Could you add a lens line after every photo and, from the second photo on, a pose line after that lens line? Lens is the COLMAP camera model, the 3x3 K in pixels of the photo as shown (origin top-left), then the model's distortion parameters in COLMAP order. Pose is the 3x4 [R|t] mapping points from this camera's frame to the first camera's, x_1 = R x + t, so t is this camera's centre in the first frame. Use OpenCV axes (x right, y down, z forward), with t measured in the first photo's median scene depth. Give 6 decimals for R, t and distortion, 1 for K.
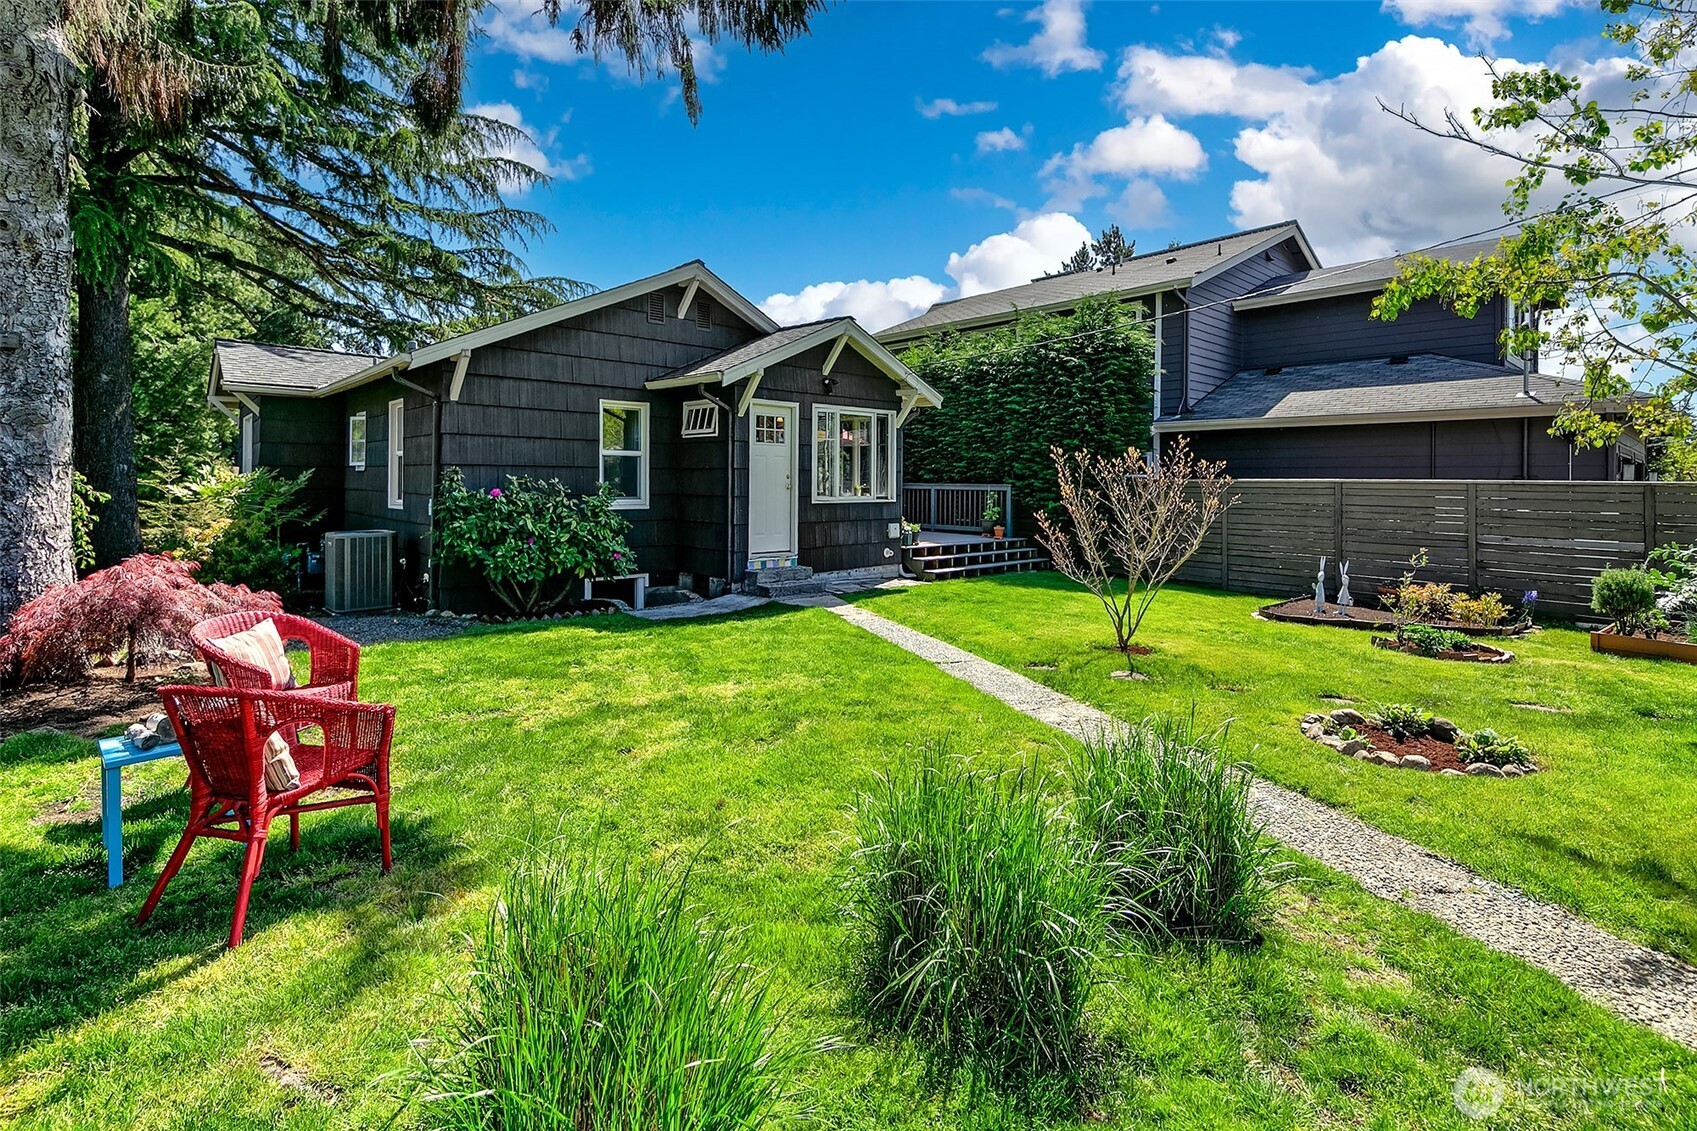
lens RADIAL K [[785.9, 0, 827.0], [0, 785.9, 494.3], [0, 0, 1]] dist [0.002554, -0.000526]
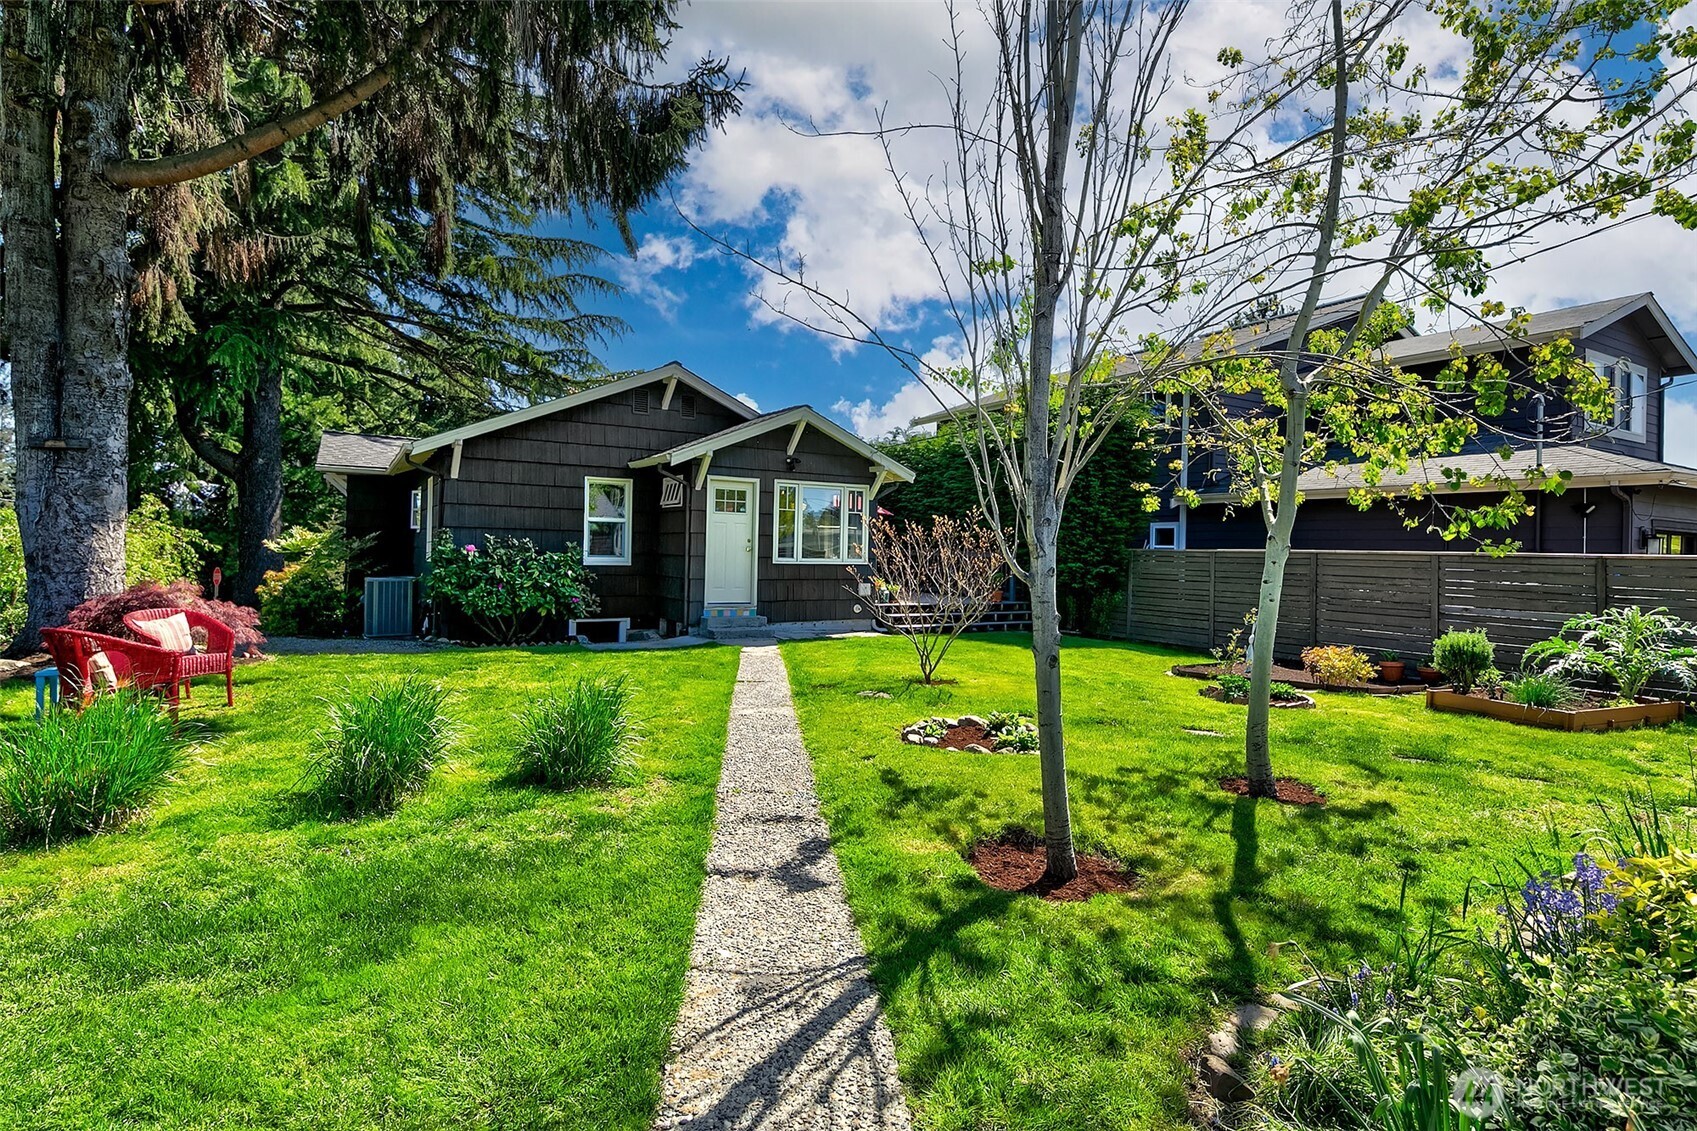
lens RADIAL K [[756.5, 0, 851.9], [0, 756.5, 559.7], [0, 0, 1]] dist [0.000225, 0.000955]
pose [[0.988202, 0.013025, -0.152602, 0.295478], [-0.013979, 0.999889, -0.005176, 0.011073], [0.152517, 0.007249, 0.988274, -0.114309]]
